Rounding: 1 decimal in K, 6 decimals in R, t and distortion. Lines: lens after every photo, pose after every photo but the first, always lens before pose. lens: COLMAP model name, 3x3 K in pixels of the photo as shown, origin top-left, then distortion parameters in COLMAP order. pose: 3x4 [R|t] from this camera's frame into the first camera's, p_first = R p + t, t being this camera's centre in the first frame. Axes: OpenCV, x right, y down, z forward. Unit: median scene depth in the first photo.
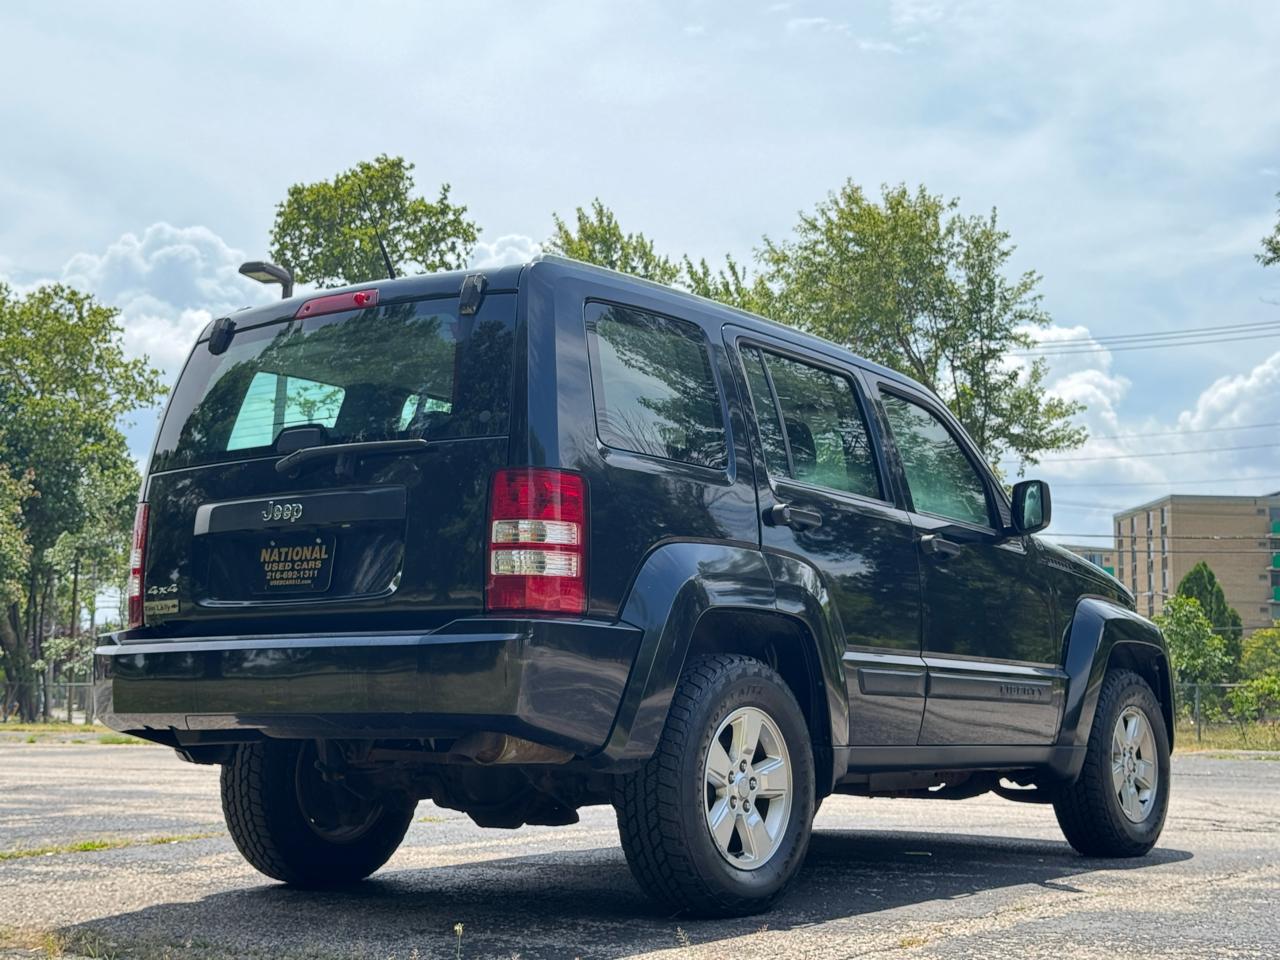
lens RADIAL K [[1950.1, 0, 600.3], [0, 1950.1, 497.3], [0, 0, 1]] dist [0.124159, 0.000000]
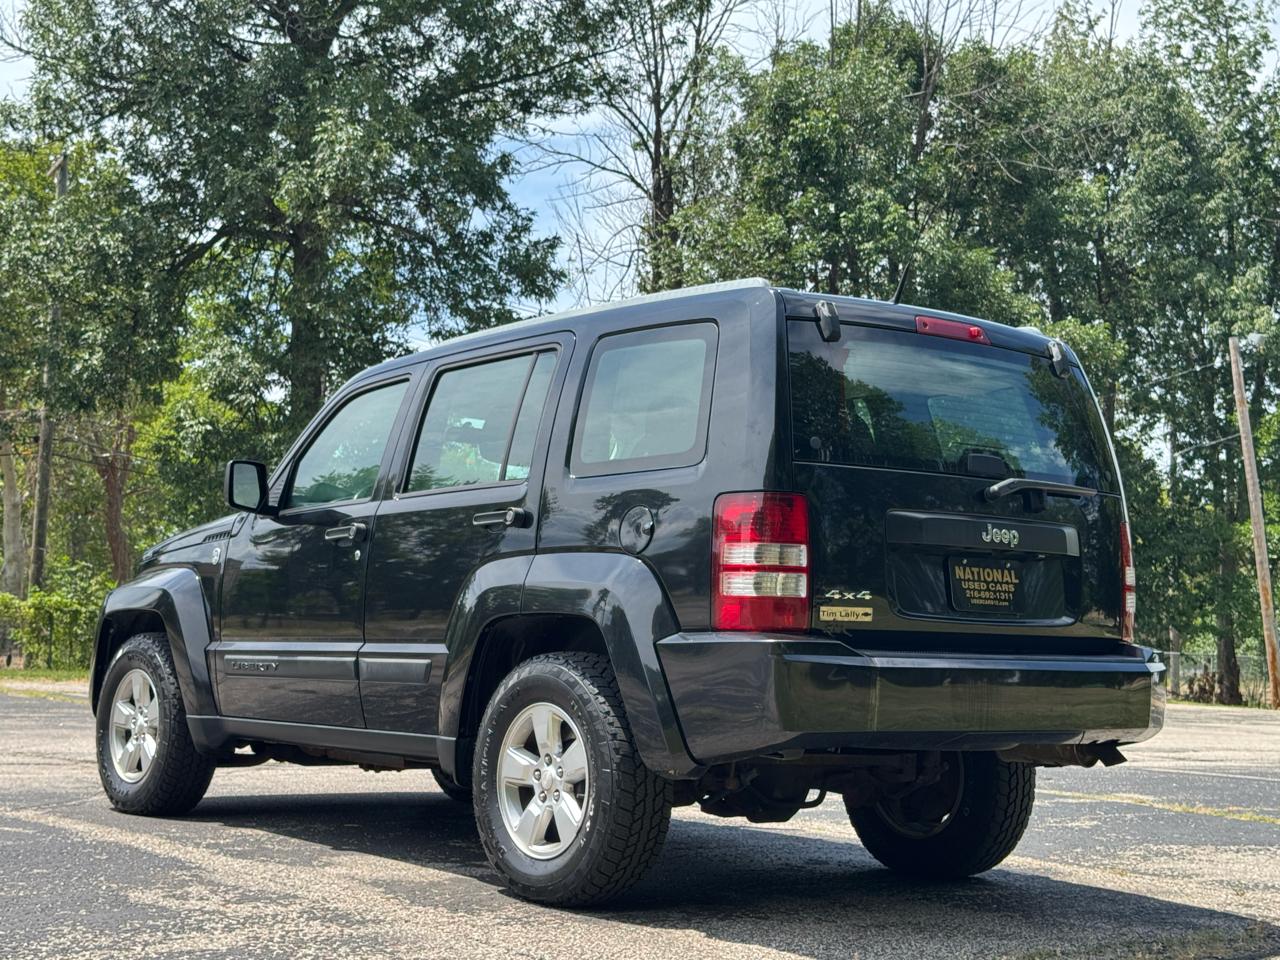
lens RADIAL K [[1950.1, 0, 651.1], [0, 1950.1, 485.5], [0, 0, 1]] dist [0.124159, 0.000000]
pose [[0.231548, 0.078839, 0.969624, -0.855664], [-0.133544, 0.989851, -0.048593, 0.039790], [-0.963614, -0.118236, 0.239726, 0.654843]]
